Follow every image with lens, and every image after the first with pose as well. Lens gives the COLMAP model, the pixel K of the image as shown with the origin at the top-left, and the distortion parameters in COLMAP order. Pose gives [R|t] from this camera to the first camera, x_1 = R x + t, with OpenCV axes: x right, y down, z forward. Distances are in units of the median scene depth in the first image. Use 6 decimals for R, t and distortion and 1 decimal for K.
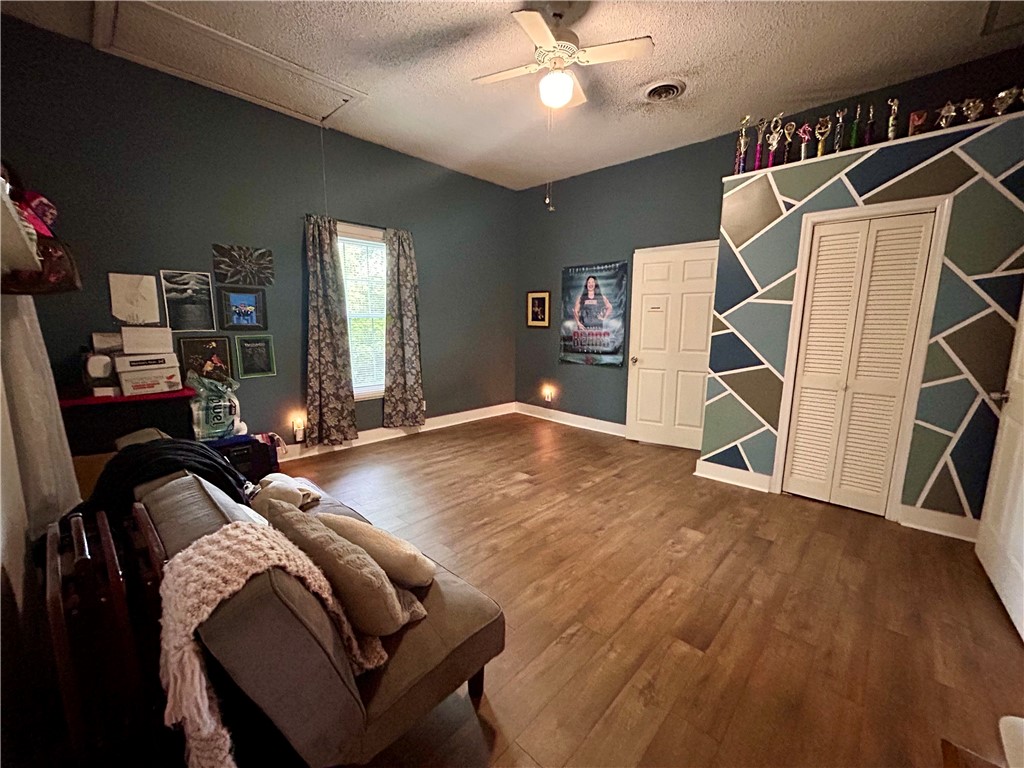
lens RADIAL K [[413.7, 0, 512.4], [0, 413.7, 385.8], [0, 0, 1]] dist [0.000668, 0.000047]
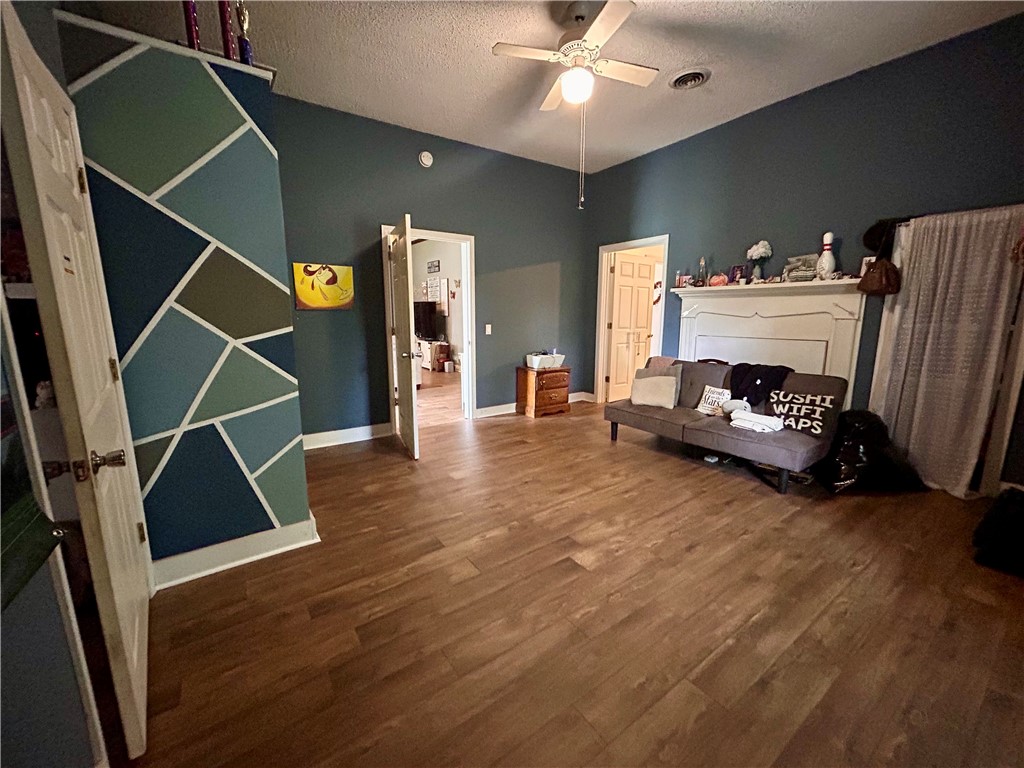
lens RADIAL K [[413.7, 0, 511.9], [0, 413.7, 383.9], [0, 0, 1]] dist [0.000668, 0.000047]
pose [[-0.978994, -0.040952, 0.199736, 0.021433], [0.026958, 0.945023, 0.325891, -0.283851], [-0.202101, 0.324430, -0.924067, 1.817063]]
